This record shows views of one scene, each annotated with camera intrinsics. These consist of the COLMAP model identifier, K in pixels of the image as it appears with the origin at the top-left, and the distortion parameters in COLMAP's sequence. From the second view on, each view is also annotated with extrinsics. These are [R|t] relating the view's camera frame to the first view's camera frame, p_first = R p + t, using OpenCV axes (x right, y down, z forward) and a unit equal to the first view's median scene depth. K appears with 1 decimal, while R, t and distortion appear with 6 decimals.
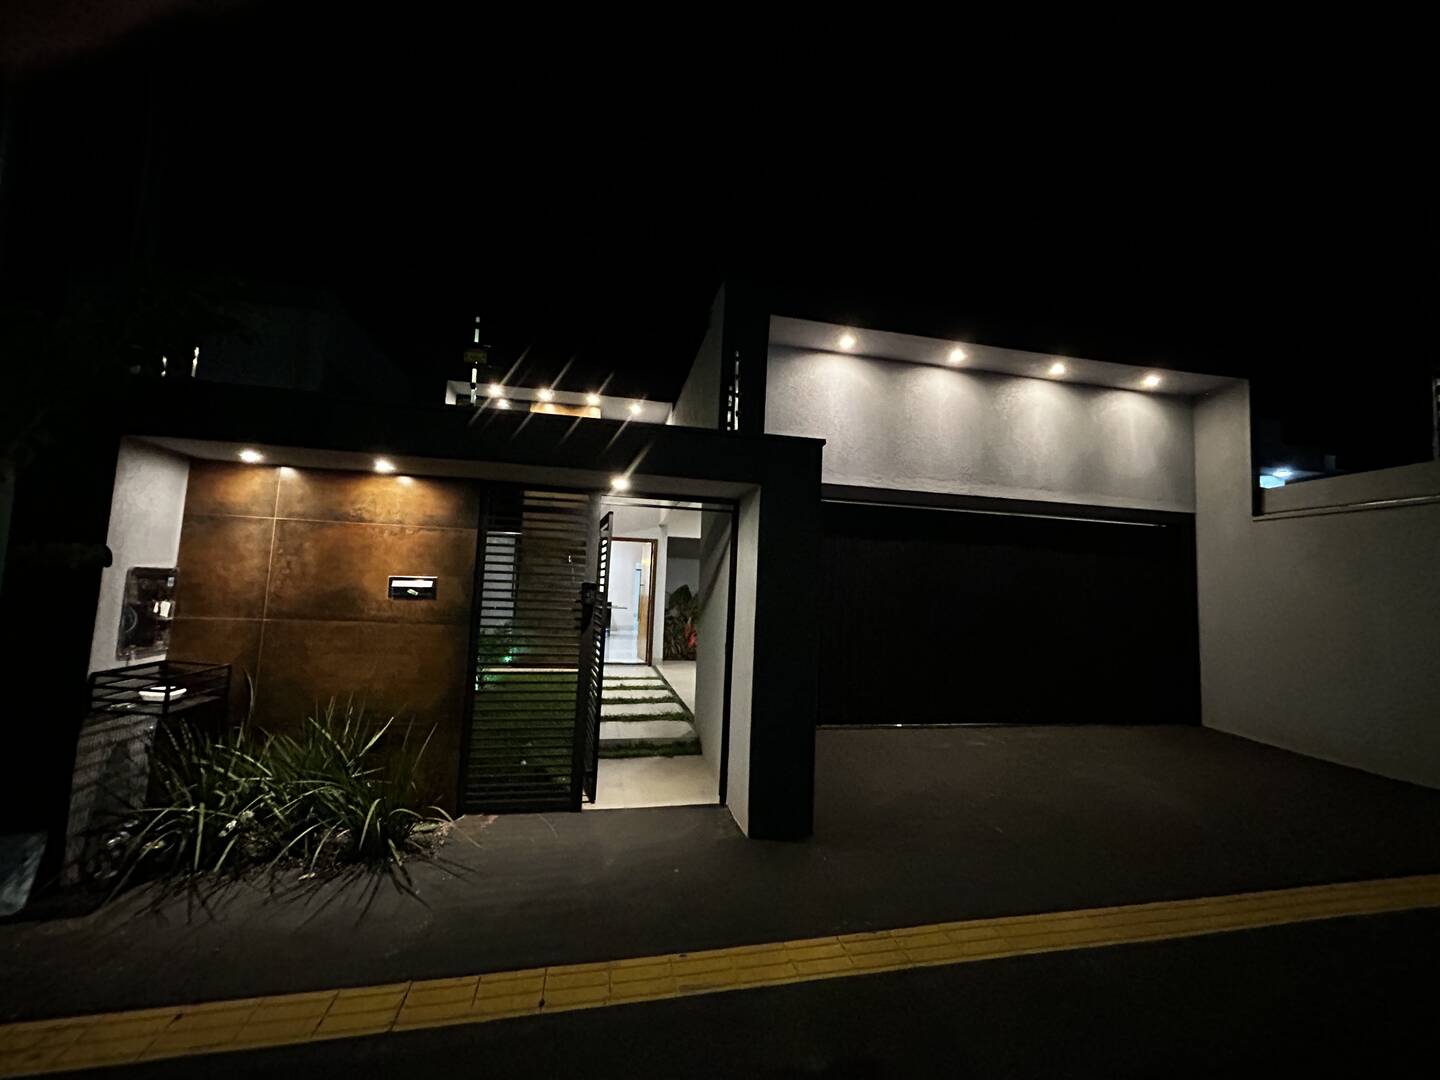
lens RADIAL K [[581.0, 0, 718.0], [0, 581.0, 539.8], [0, 0, 1]] dist [0.001265, 0.000030]
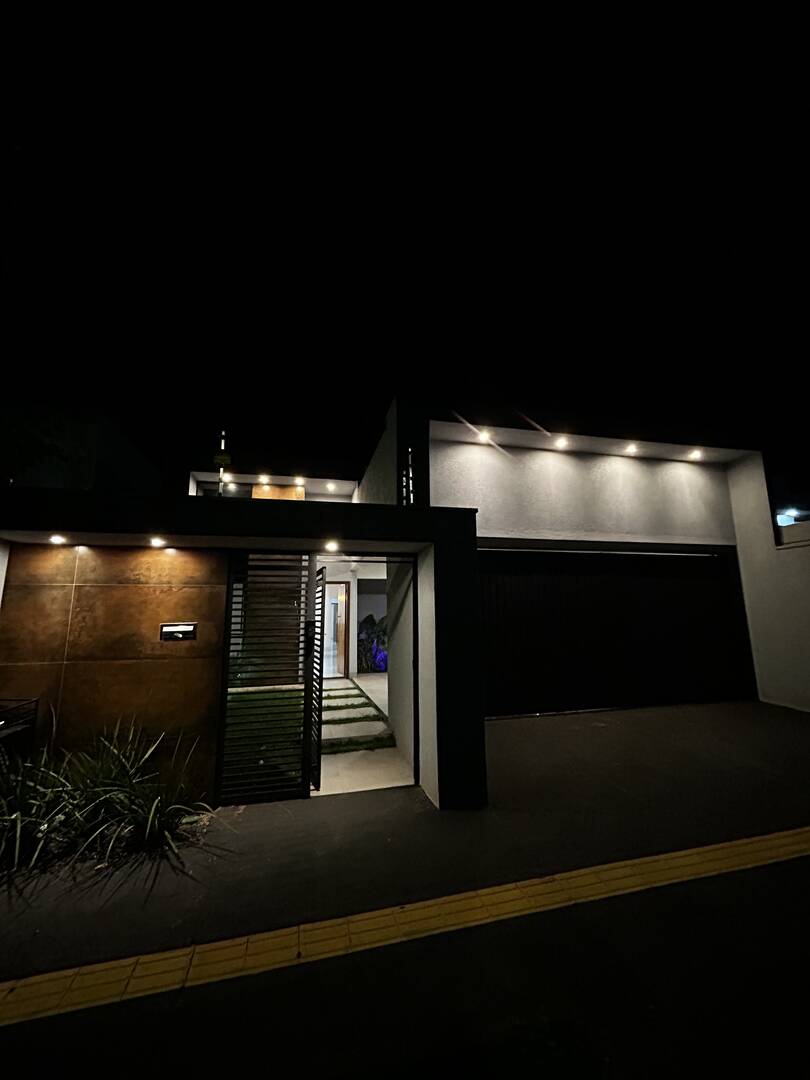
lens RADIAL K [[436.0, 0, 405.4], [0, 436.0, 537.5], [0, 0, 1]] dist [-0.000106, 0.000046]
pose [[0.998087, -0.044620, 0.042786, -0.036767], [0.048221, 0.995022, -0.087213, -0.019357], [-0.038681, 0.089109, 0.995270, -0.035341]]
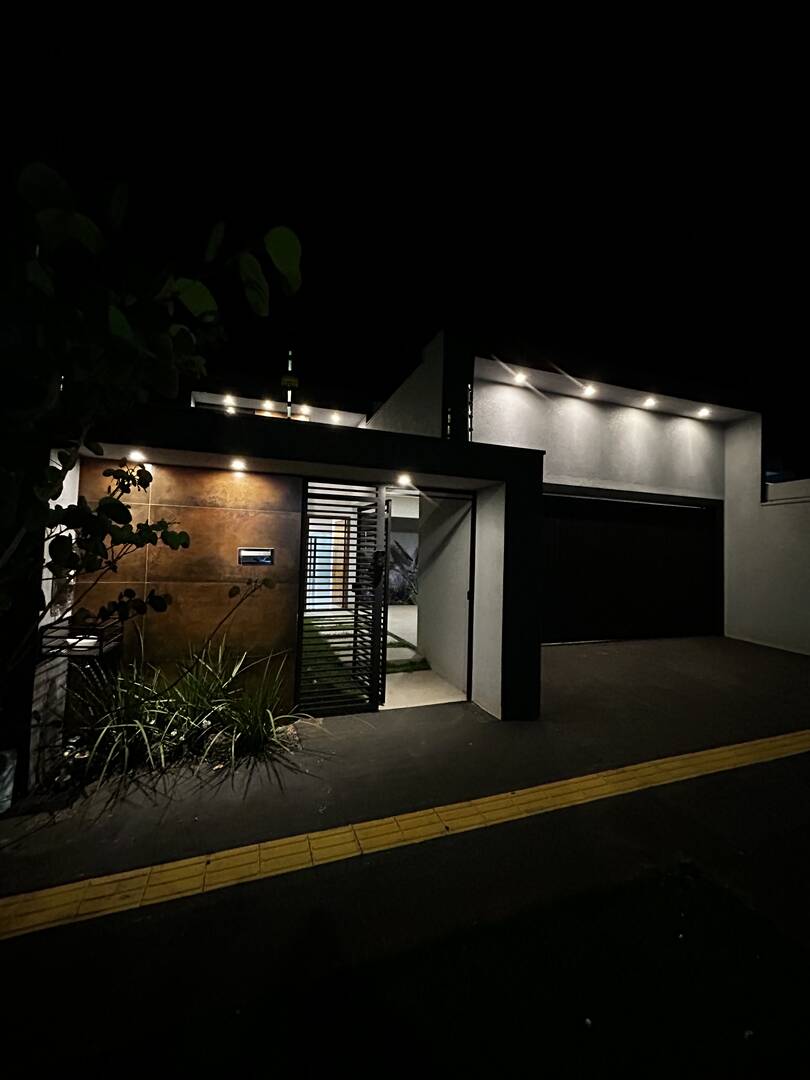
lens RADIAL K [[437.5, 0, 404.3], [0, 437.5, 536.7], [0, 0, 1]] dist [-0.000065, 0.000150]
pose [[0.989323, -0.007516, 0.145544, -0.325424], [0.000105, 0.998706, 0.050860, -0.013583], [-0.145738, -0.050302, 0.988044, -0.043798]]
